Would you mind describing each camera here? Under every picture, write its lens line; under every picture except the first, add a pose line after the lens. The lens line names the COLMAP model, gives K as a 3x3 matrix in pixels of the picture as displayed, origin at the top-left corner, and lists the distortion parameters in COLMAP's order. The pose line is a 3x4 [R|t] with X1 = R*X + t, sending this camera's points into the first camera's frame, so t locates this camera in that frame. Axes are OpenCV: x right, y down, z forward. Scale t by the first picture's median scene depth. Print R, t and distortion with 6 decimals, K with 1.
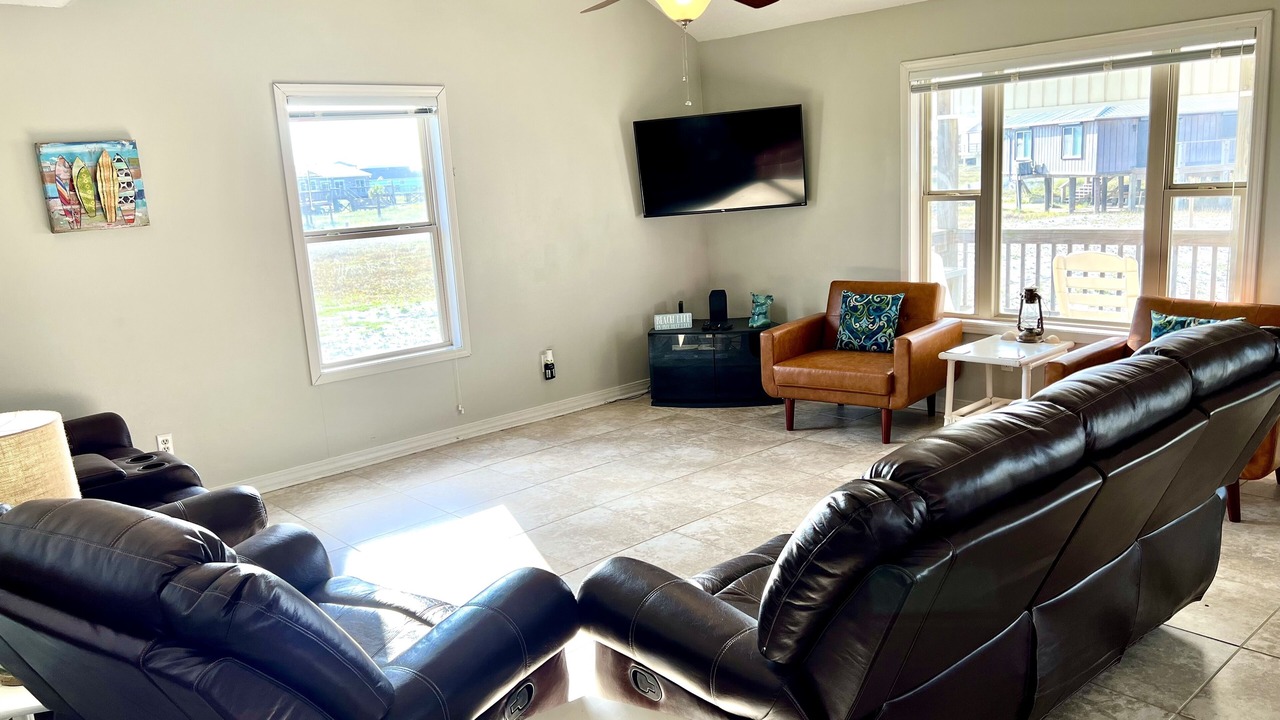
lens RADIAL K [[924.4, 0, 640.0], [0, 924.4, 360.0], [0, 0, 1]] dist [0.005543, -0.051600]
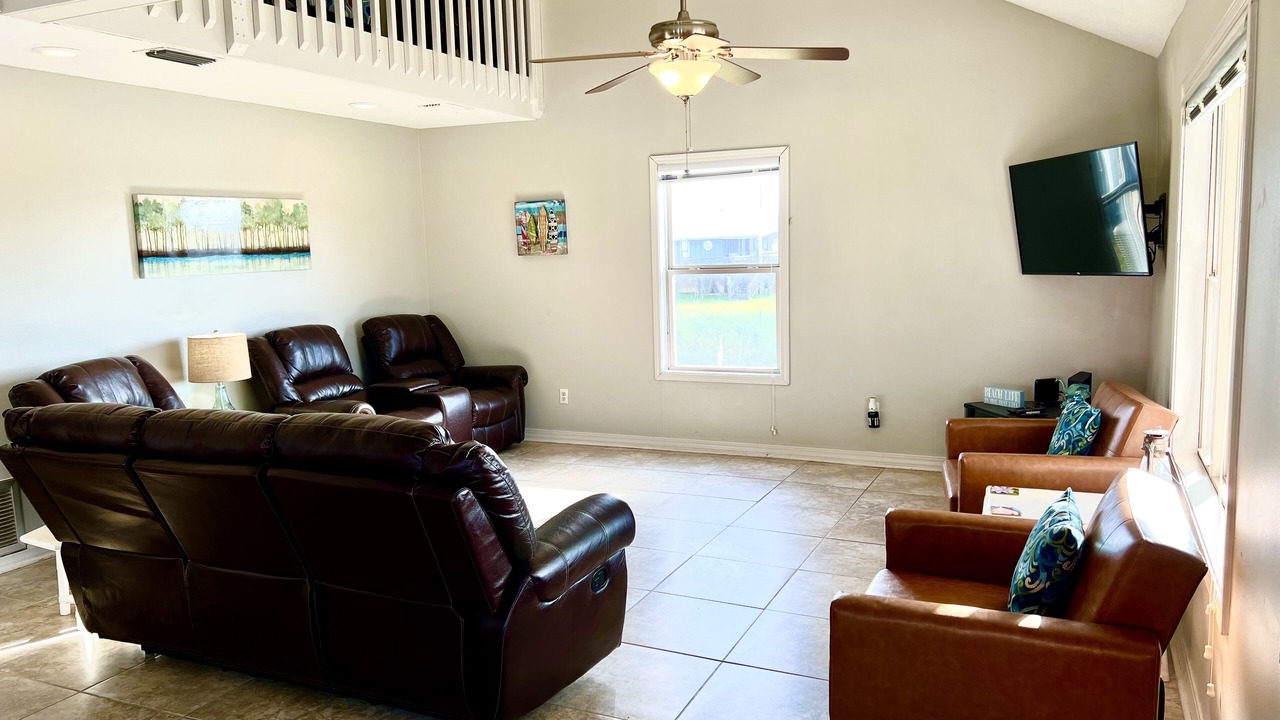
lens RADIAL K [[924.4, 0, 640.0], [0, 924.4, 360.0], [0, 0, 1]] dist [0.005543, -0.051600]
pose [[0.399069, 0.160985, -0.902678, 0.973883], [-0.173498, 0.979940, 0.098061, -0.148381], [0.900357, 0.117480, 0.418994, 0.489325]]
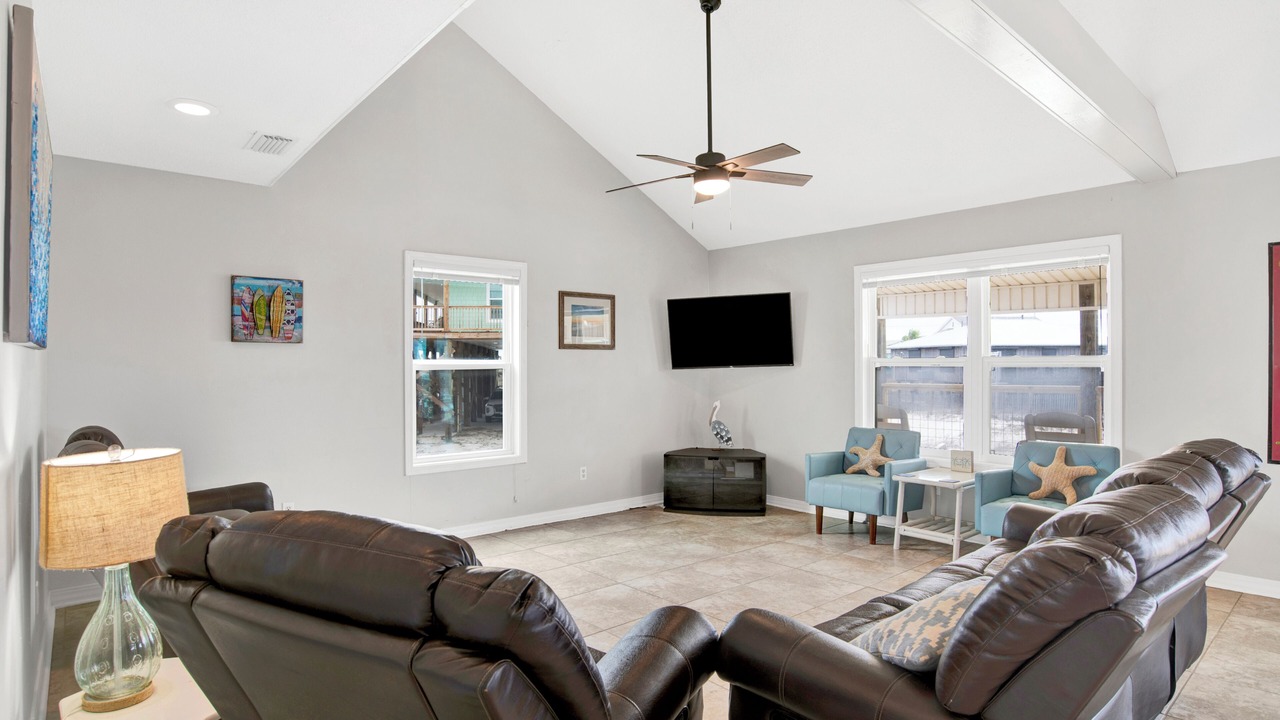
lens RADIAL K [[662.3, 0, 668.9], [0, 662.3, 334.4], [0, 0, 1]] dist [-0.097121, 0.000491]
pose [[0.997991, 0.061696, 0.014417, -0.011401], [-0.056735, 0.971512, -0.230100, 0.028295], [-0.028203, 0.228820, 0.973060, 0.071359]]
